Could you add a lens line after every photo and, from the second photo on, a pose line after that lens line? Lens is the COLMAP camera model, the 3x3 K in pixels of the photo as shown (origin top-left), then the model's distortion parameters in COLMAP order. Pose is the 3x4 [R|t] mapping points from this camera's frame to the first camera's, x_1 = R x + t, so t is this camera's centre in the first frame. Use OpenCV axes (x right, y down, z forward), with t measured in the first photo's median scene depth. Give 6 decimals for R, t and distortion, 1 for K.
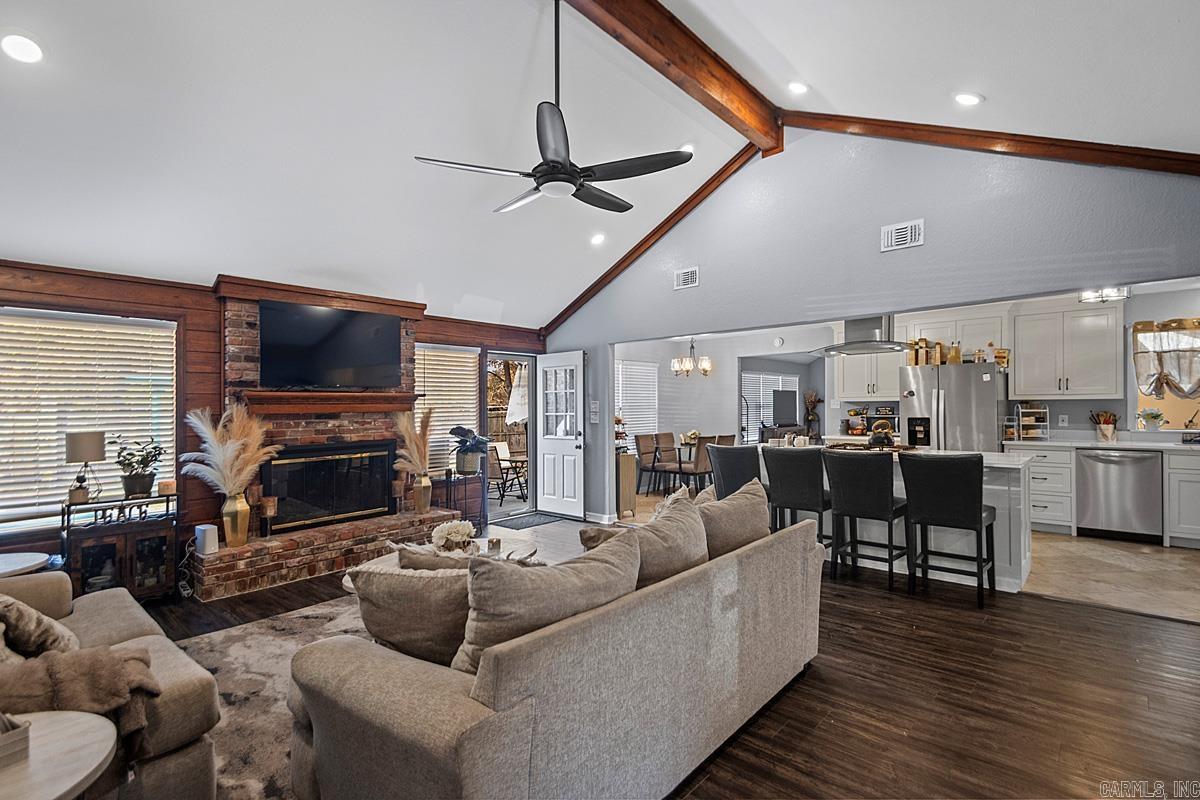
lens RADIAL K [[581.7, 0, 599.5], [0, 581.7, 403.7], [0, 0, 1]] dist [0.041593, -0.024446]
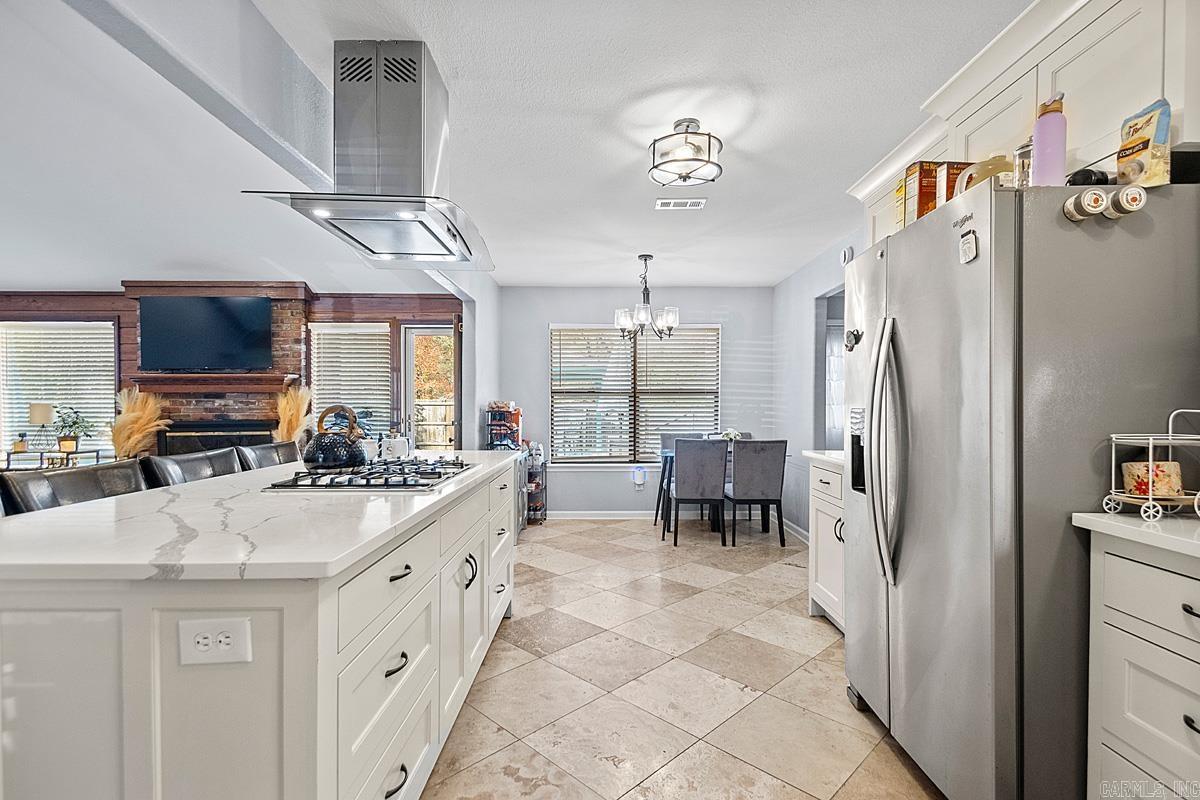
lens RADIAL K [[581.7, 0, 599.5], [0, 581.7, 403.7], [0, 0, 1]] dist [0.041593, -0.024446]
pose [[0.668154, 0.012177, -0.743923, 0.844124], [-0.005369, 0.999919, 0.011545, 0.019316], [0.744003, -0.003719, 0.668166, 0.796768]]
